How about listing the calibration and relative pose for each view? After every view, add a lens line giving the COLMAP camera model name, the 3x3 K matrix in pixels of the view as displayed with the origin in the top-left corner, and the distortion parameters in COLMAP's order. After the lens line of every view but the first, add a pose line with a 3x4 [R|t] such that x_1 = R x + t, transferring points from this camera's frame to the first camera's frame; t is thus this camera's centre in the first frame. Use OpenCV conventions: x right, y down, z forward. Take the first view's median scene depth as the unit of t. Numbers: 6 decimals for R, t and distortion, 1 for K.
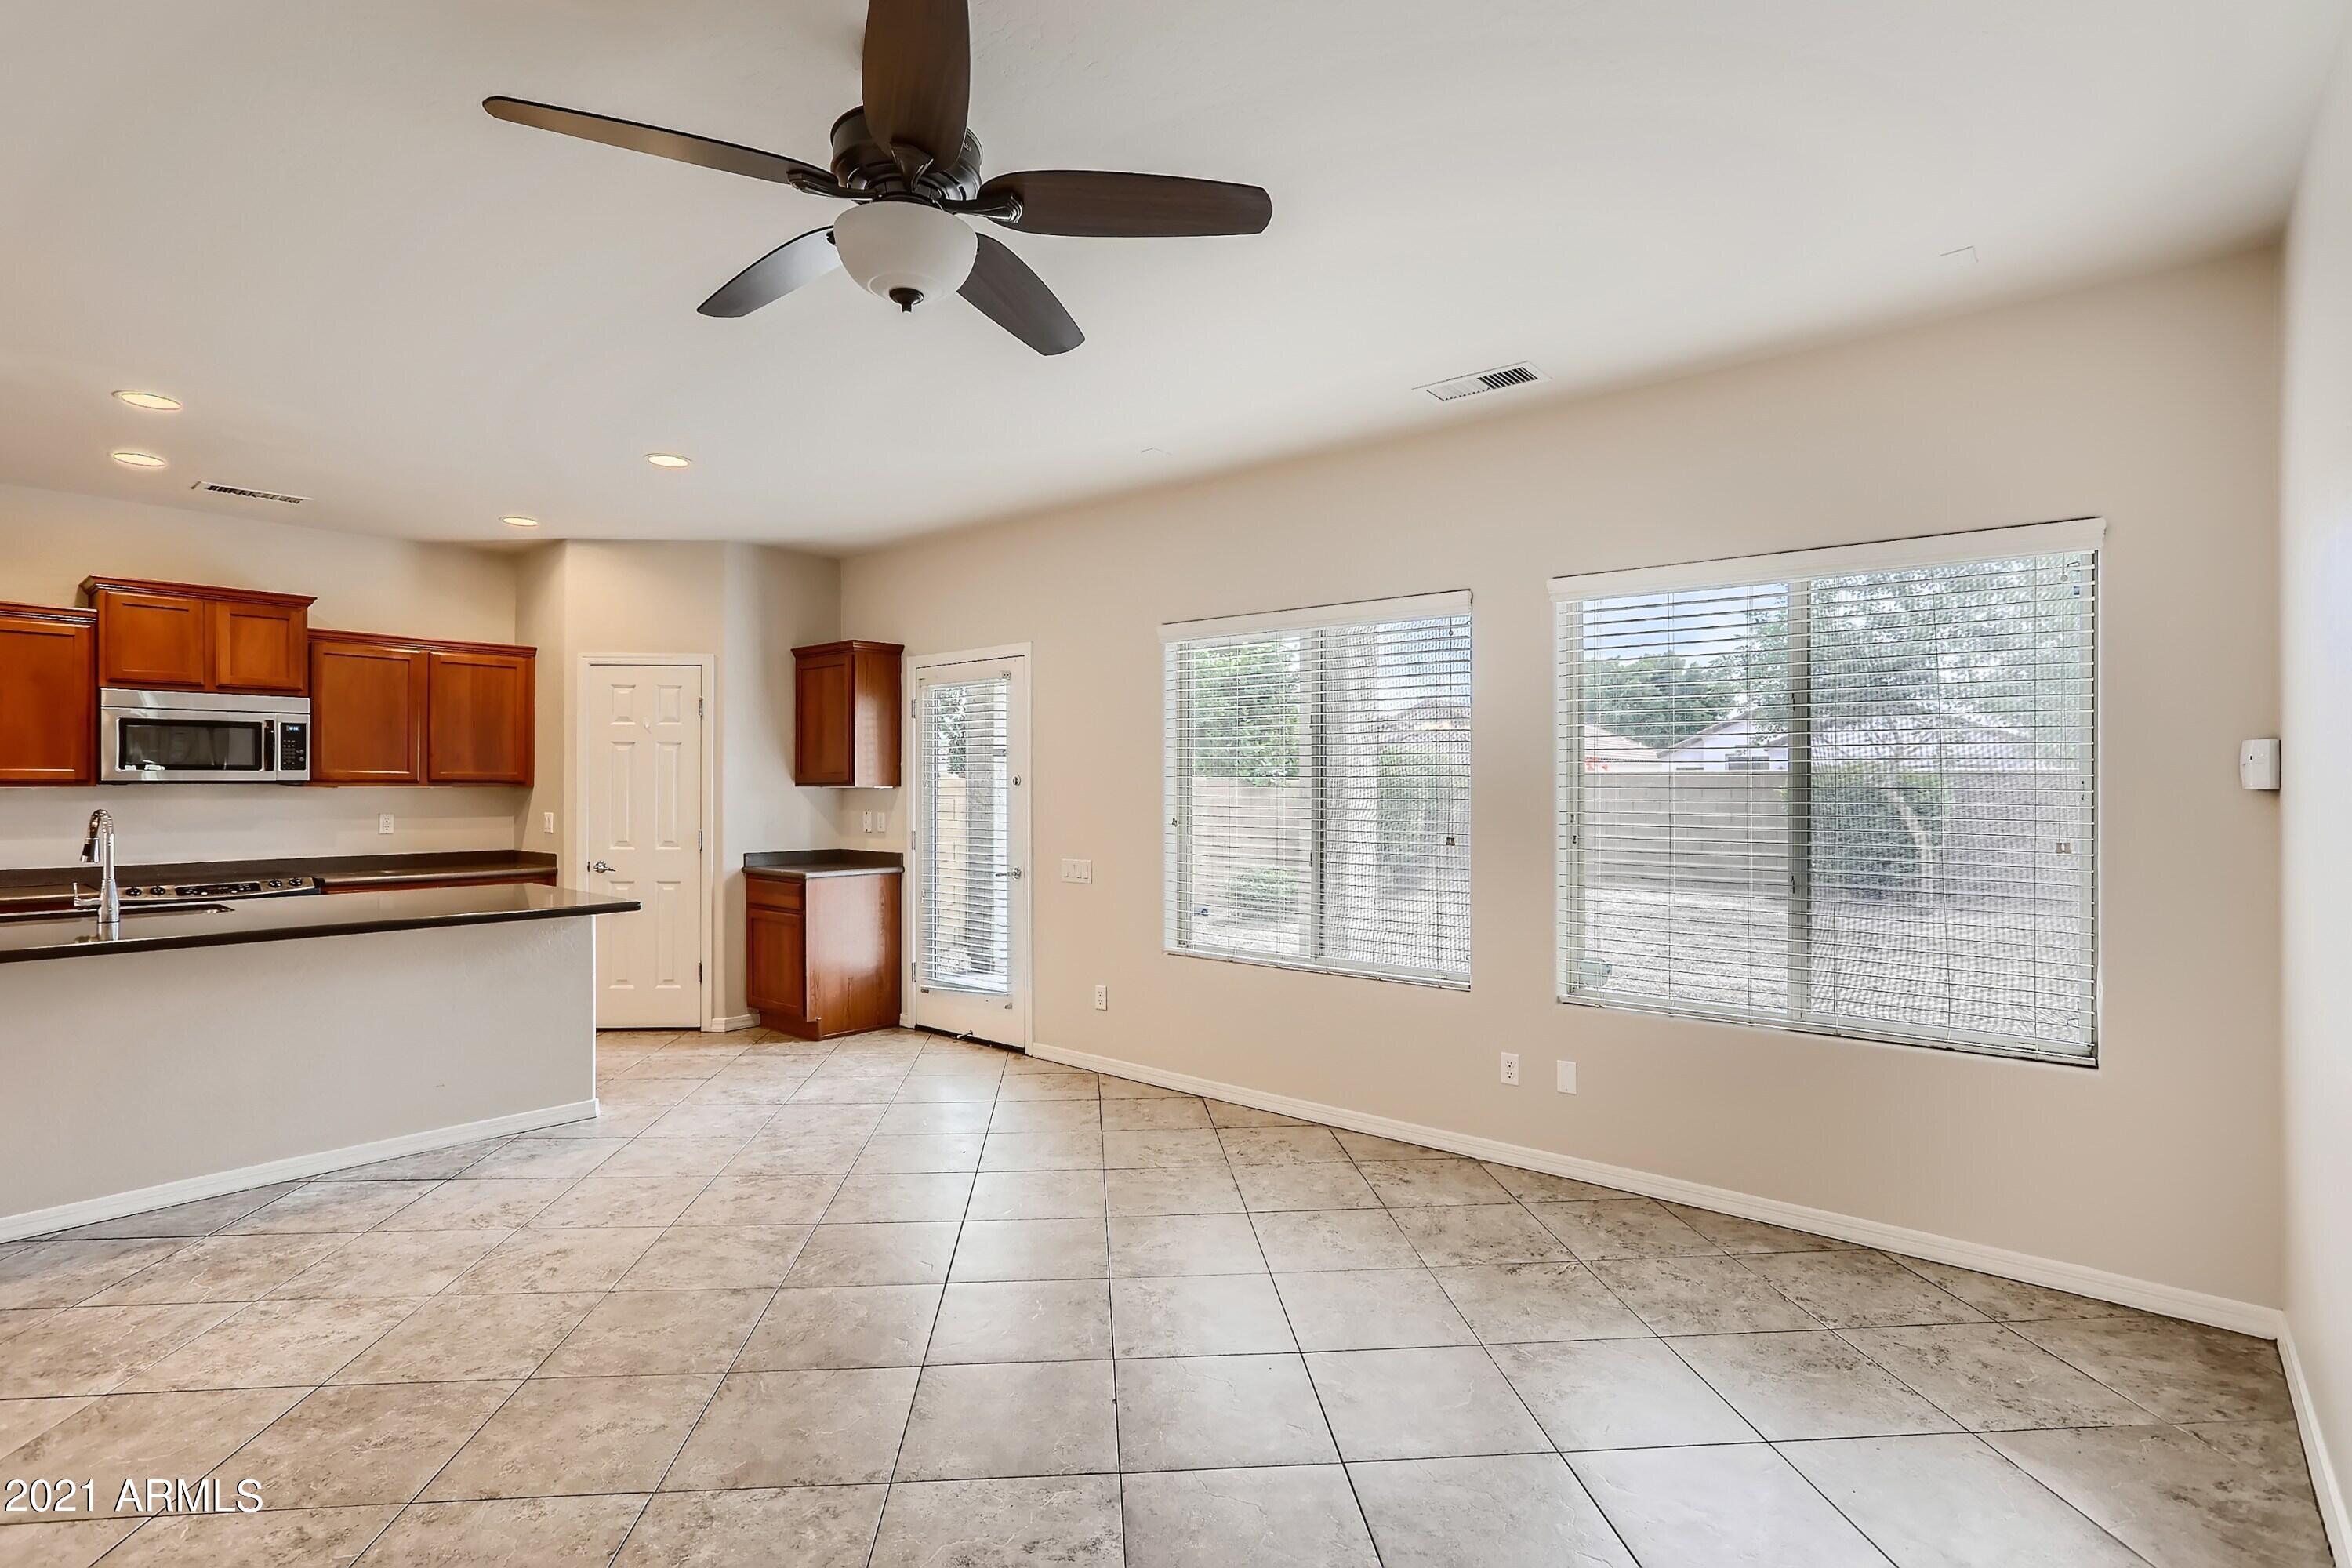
lens RADIAL K [[1134.6, 0, 1176.0], [0, 1134.6, 784.0], [0, 0, 1]] dist [-0.033101, 0.021234]
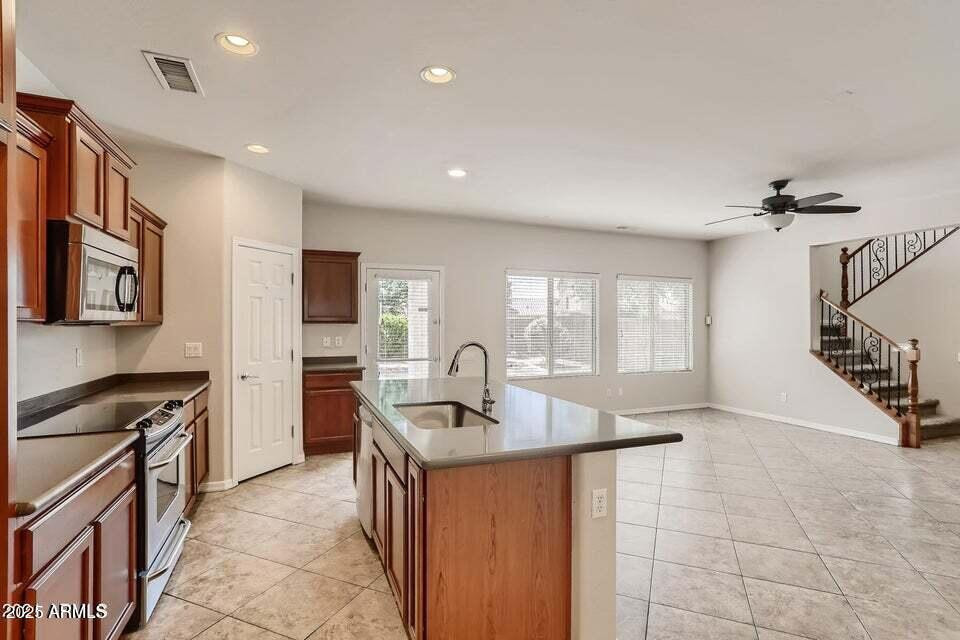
lens RADIAL K [[465.4, 0, 478.5], [0, 465.4, 325.1], [0, 0, 1]] dist [-0.036606, 0.023493]
pose [[0.468847, -0.003962, 0.883270, -1.128815], [-0.001523, 0.999985, 0.005293, -0.001085], [-0.883278, -0.003827, 0.468834, 0.508564]]
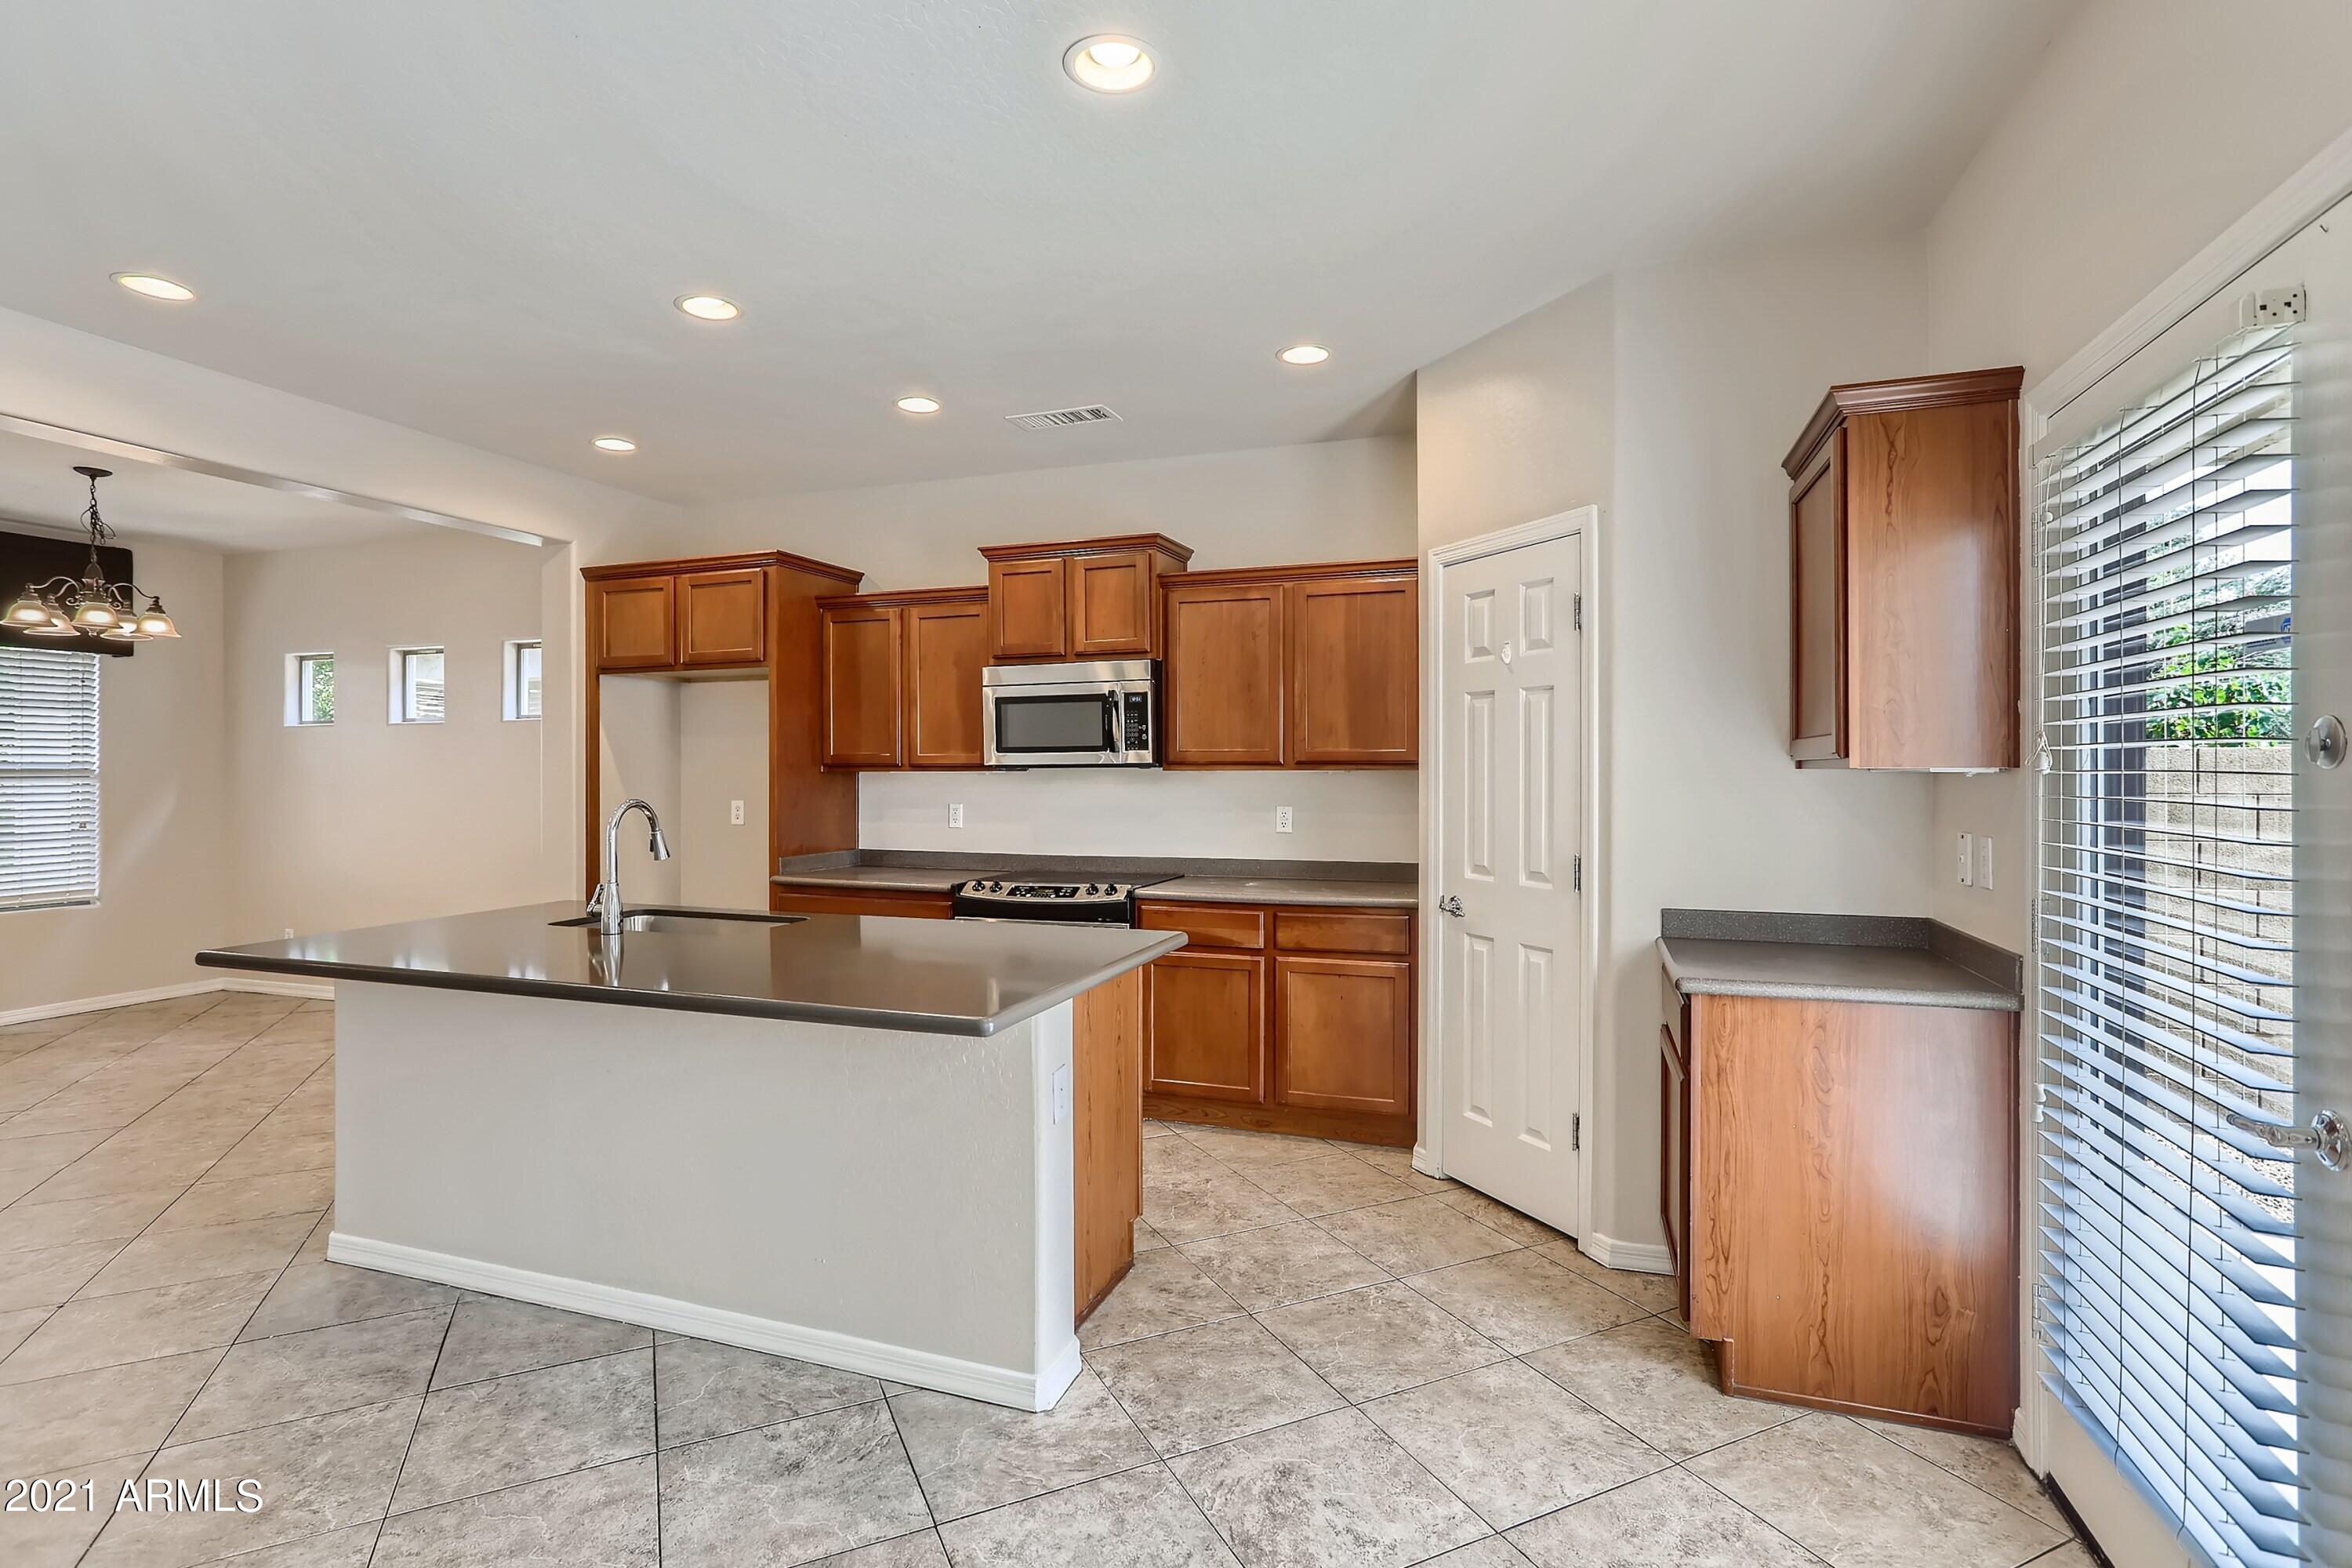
lens RADIAL K [[1134.6, 0, 1176.0], [0, 1134.6, 784.0], [0, 0, 1]] dist [-0.033101, 0.021234]
pose [[0.356611, 0.009492, -0.934205, -0.013126], [0.004221, 0.999922, 0.011771, 0.002360], [0.934244, -0.008141, 0.356543, 0.798917]]
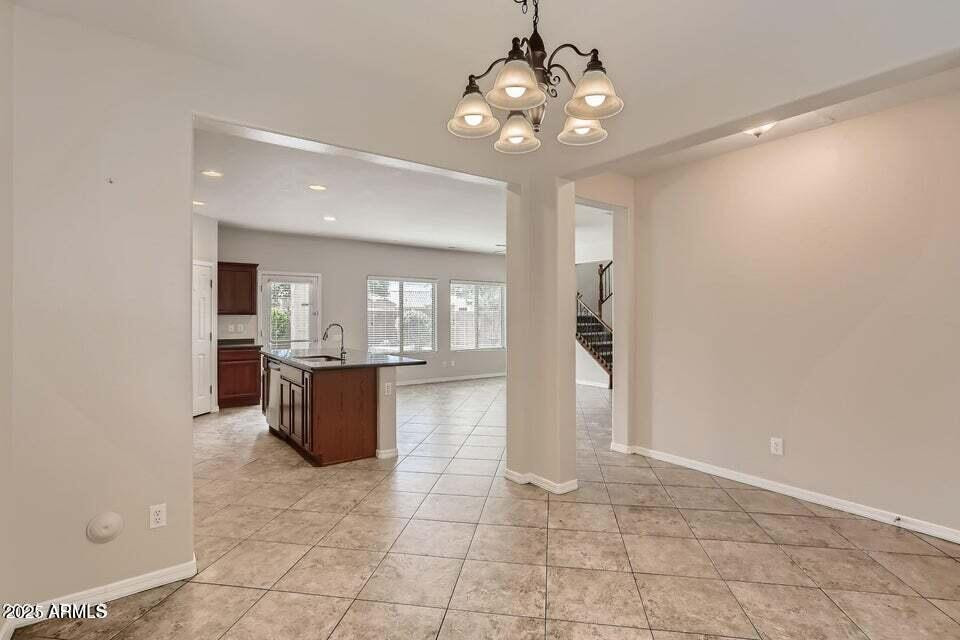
lens RADIAL K [[465.0, 0, 468.9], [0, 465.0, 315.6], [0, 0, 1]] dist [-0.033858, 0.020675]
pose [[0.251438, -0.000356, 0.967873, -1.560596], [-0.001874, 0.999998, 0.000854, 0.001731], [-0.967872, -0.002028, 0.251437, 0.233905]]
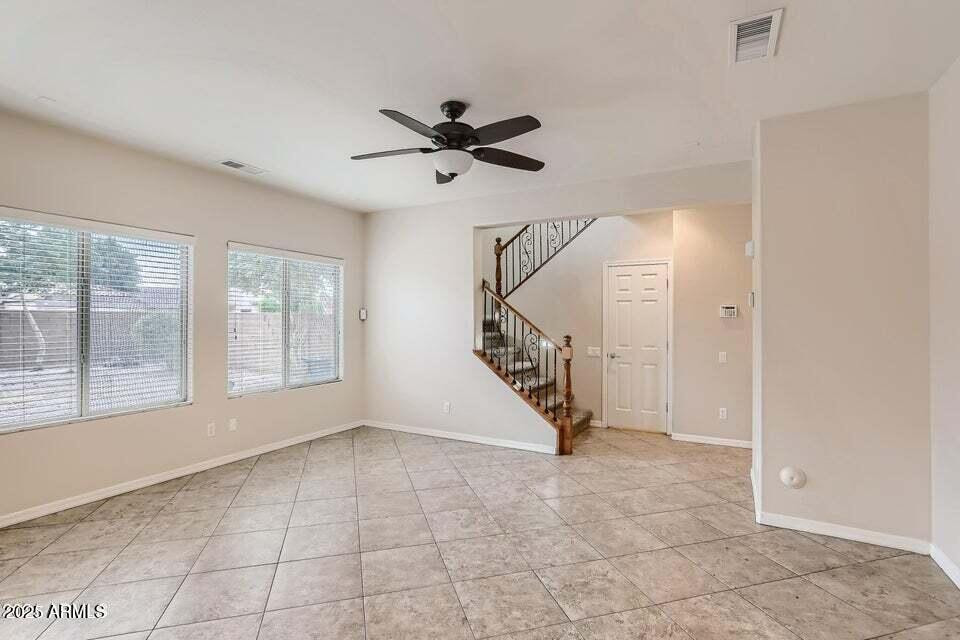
lens RADIAL K [[463.1, 0, 480.0], [0, 463.1, 320.0], [0, 0, 1]] dist [-0.033101, 0.021234]
pose [[-0.200764, -0.004856, 0.979628, -0.667532], [-0.005196, 0.999979, 0.003892, -0.000817], [-0.979626, -0.004309, -0.200785, 0.497580]]
